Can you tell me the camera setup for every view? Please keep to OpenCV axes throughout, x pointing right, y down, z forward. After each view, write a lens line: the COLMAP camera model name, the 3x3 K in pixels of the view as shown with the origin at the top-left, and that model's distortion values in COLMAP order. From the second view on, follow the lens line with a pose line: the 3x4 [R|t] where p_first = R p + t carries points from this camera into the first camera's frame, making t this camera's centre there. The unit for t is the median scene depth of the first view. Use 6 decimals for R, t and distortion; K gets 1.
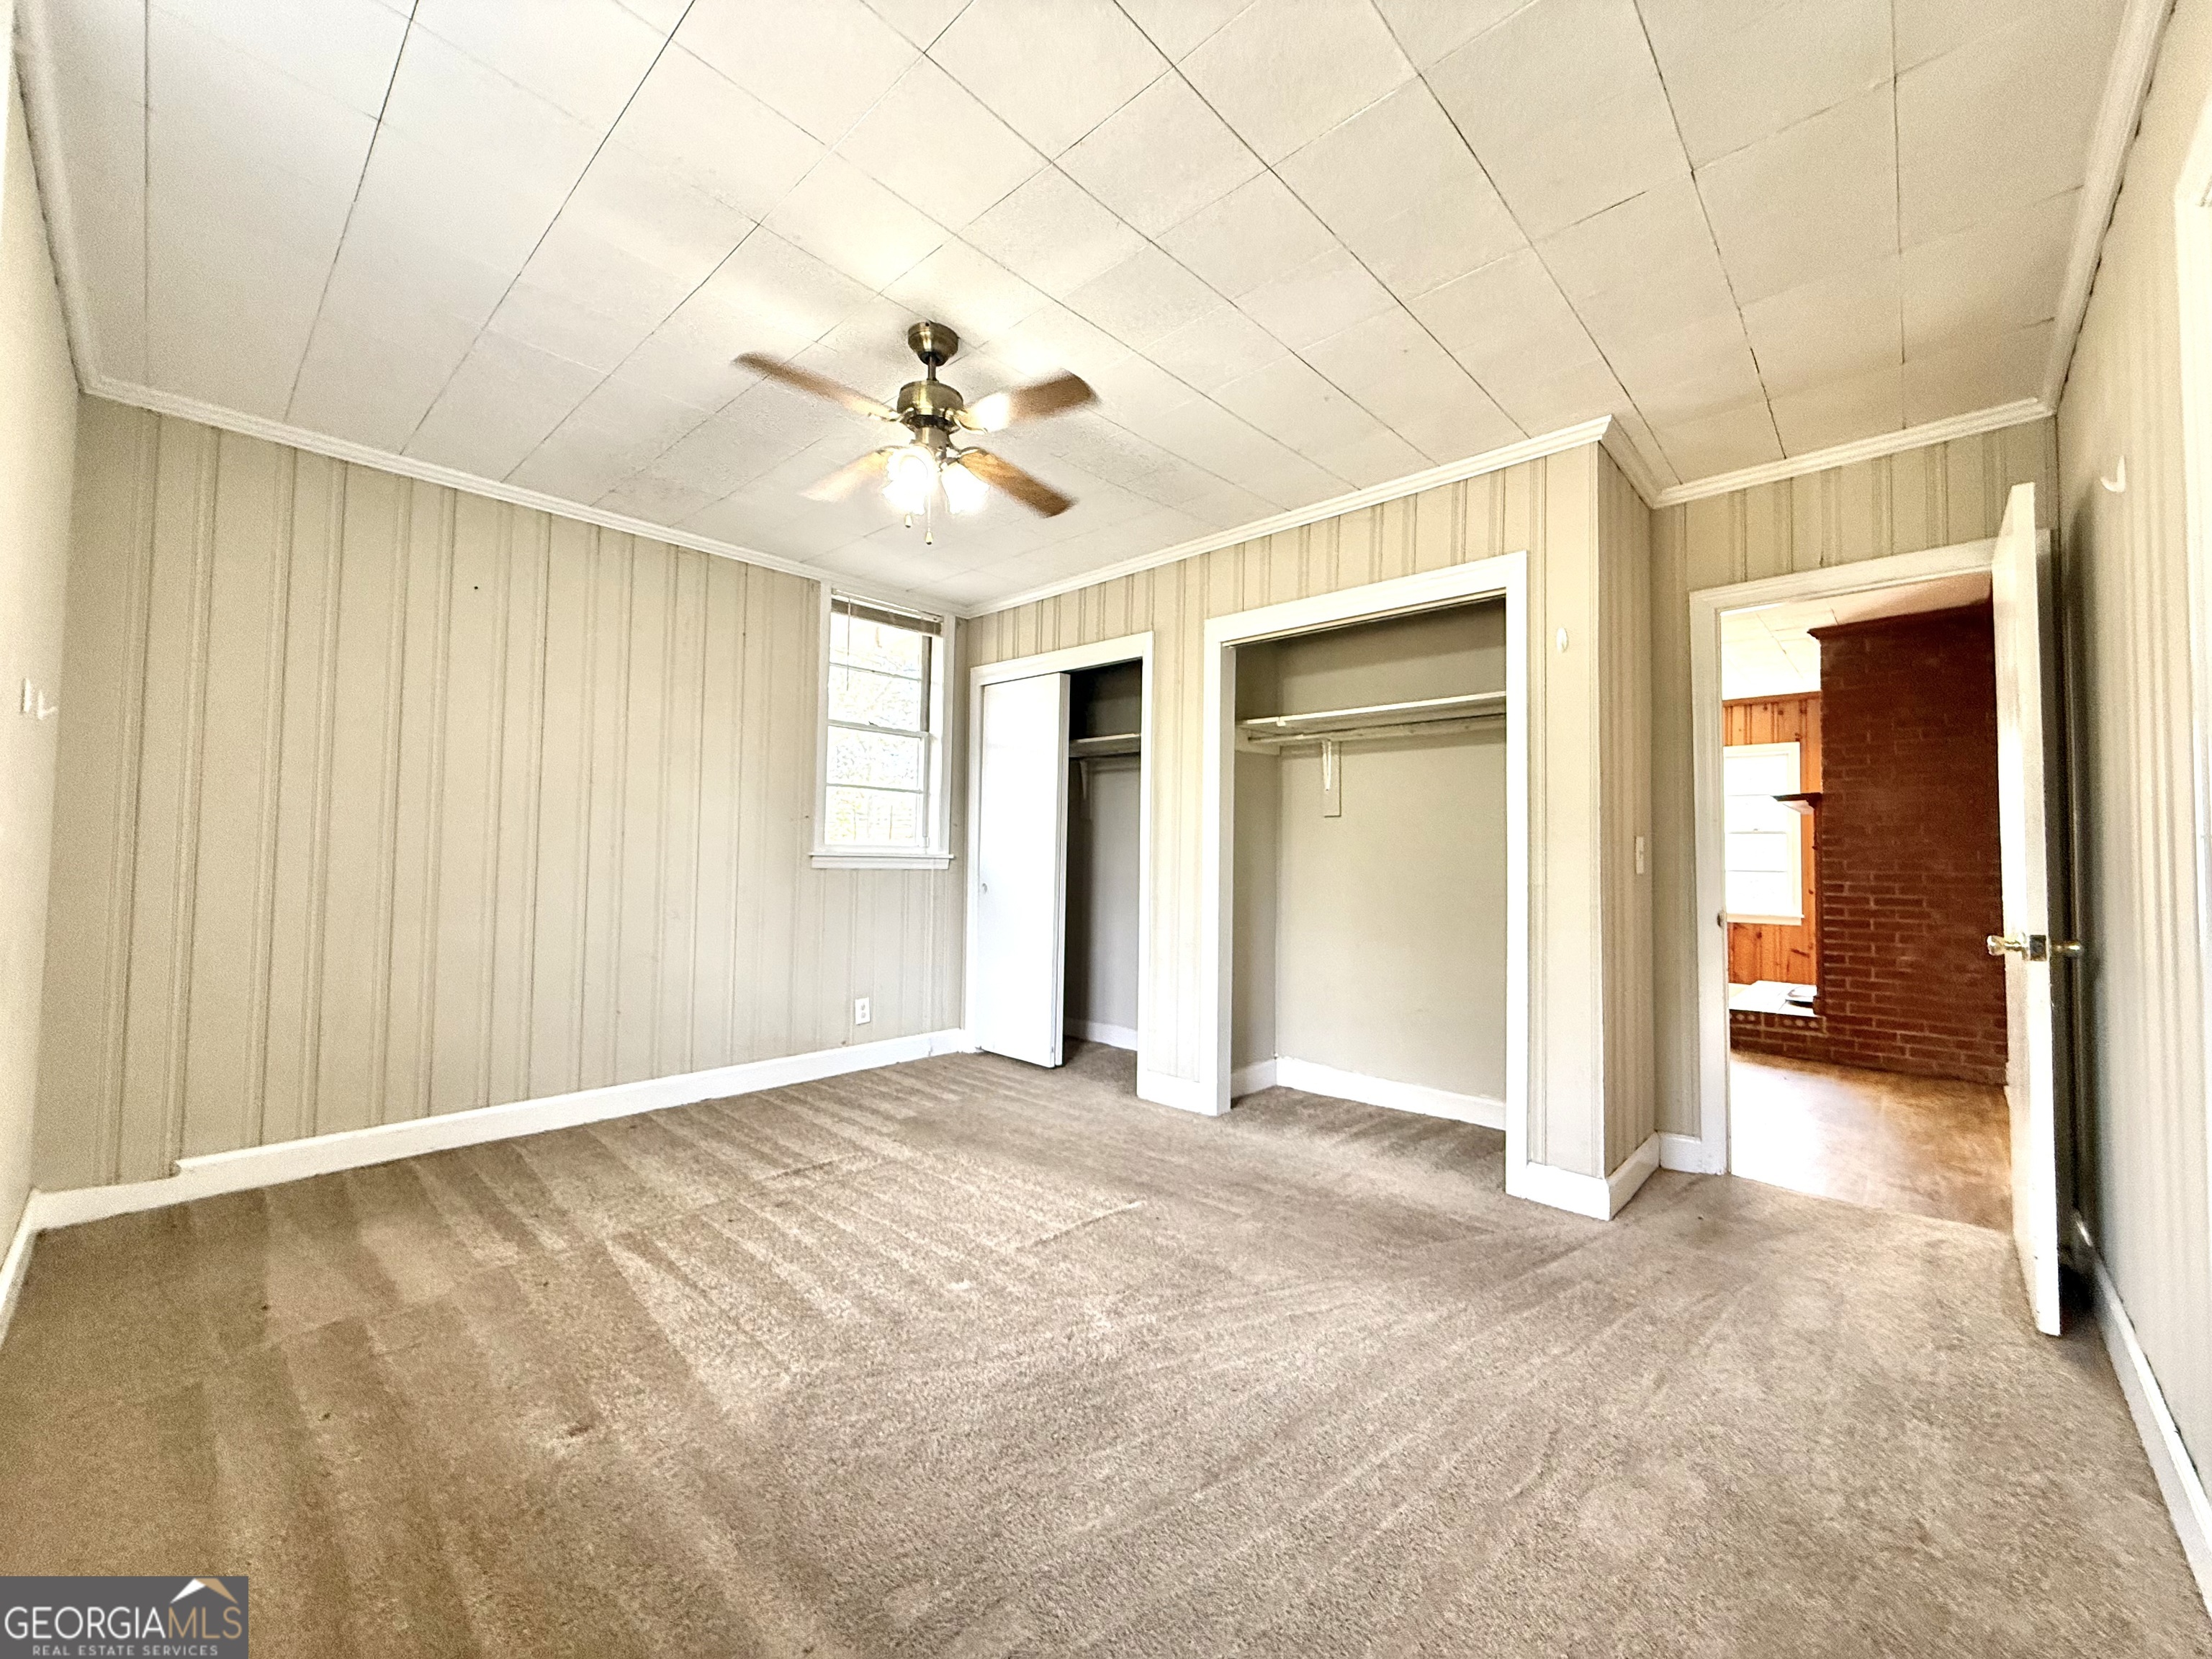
lens RADIAL K [[881.1, 0, 1097.9], [0, 881.1, 827.4], [0, 0, 1]] dist [-0.001503, 0.000318]
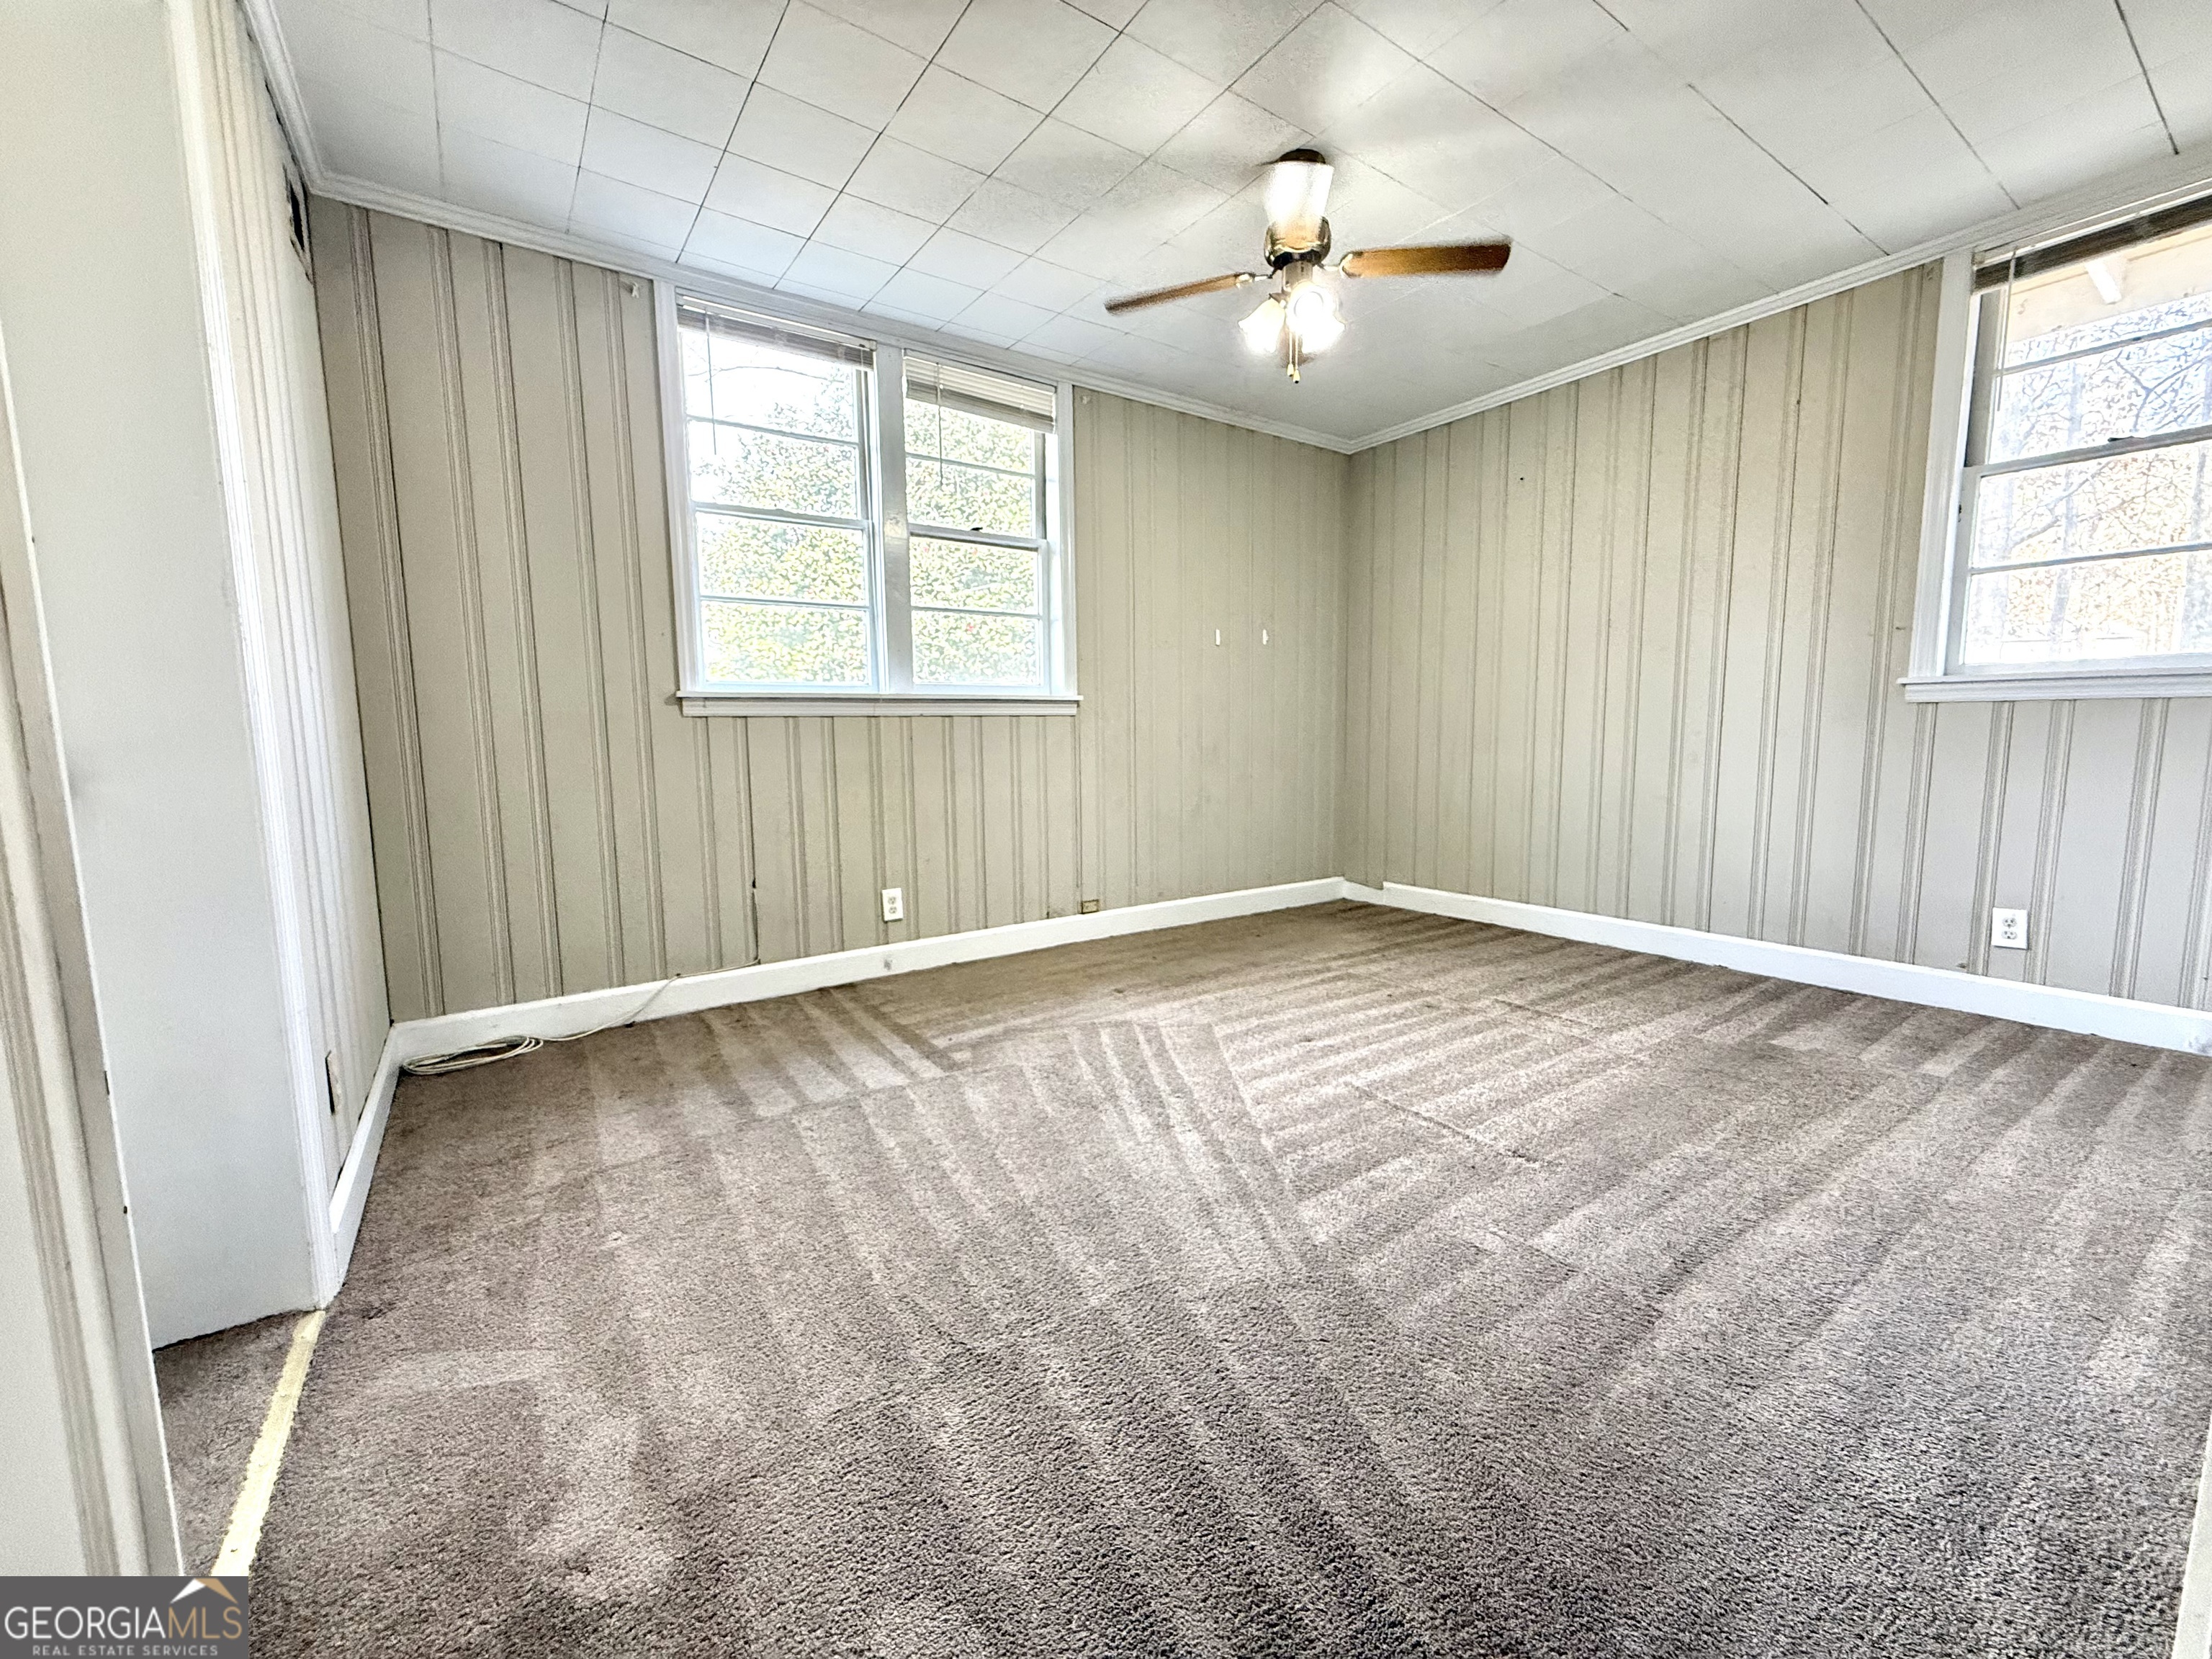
lens RADIAL K [[881.1, 0, 1097.9], [0, 881.1, 827.4], [0, 0, 1]] dist [-0.001503, 0.000318]
pose [[-0.216064, 0.099821, -0.971263, 0.658970], [0.046223, 0.994691, 0.091946, 0.067824], [0.975285, -0.025028, -0.219530, 0.698581]]
